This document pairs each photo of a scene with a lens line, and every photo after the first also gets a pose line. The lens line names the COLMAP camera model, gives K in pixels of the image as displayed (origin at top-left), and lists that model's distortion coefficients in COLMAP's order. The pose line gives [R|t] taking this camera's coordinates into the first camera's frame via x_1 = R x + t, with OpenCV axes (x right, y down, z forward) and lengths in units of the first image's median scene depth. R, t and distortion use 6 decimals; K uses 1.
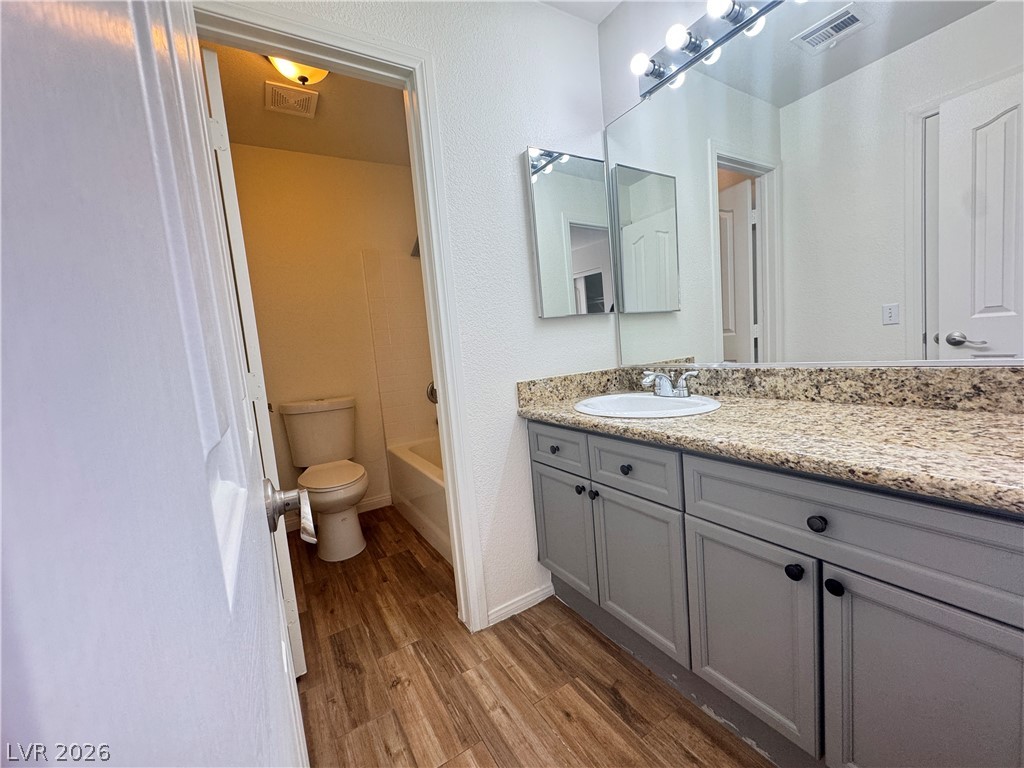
lens RADIAL K [[409.6, 0, 513.3], [0, 409.6, 383.0], [0, 0, 1]] dist [-0.004442, 0.000754]
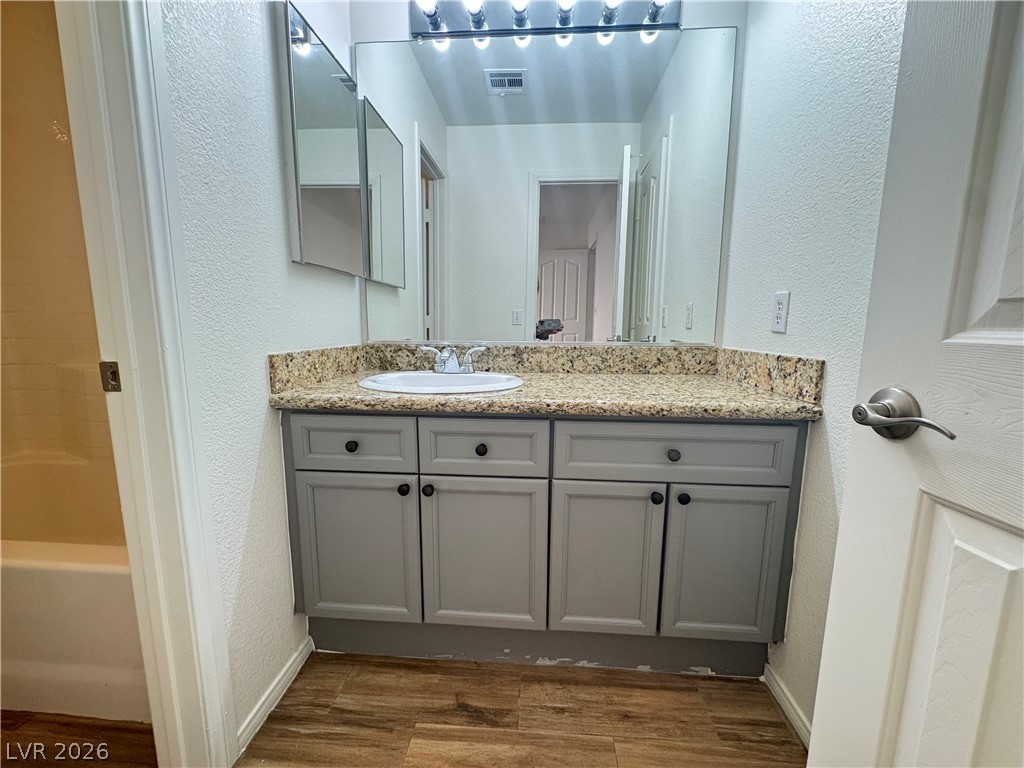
lens RADIAL K [[409.6, 0, 513.3], [0, 409.6, 383.0], [0, 0, 1]] dist [-0.004442, 0.000754]
pose [[0.577679, -0.025603, 0.815863, -0.374621], [0.016099, 0.999671, 0.019972, 0.045743], [-0.816106, 0.001597, 0.577901, 0.394940]]
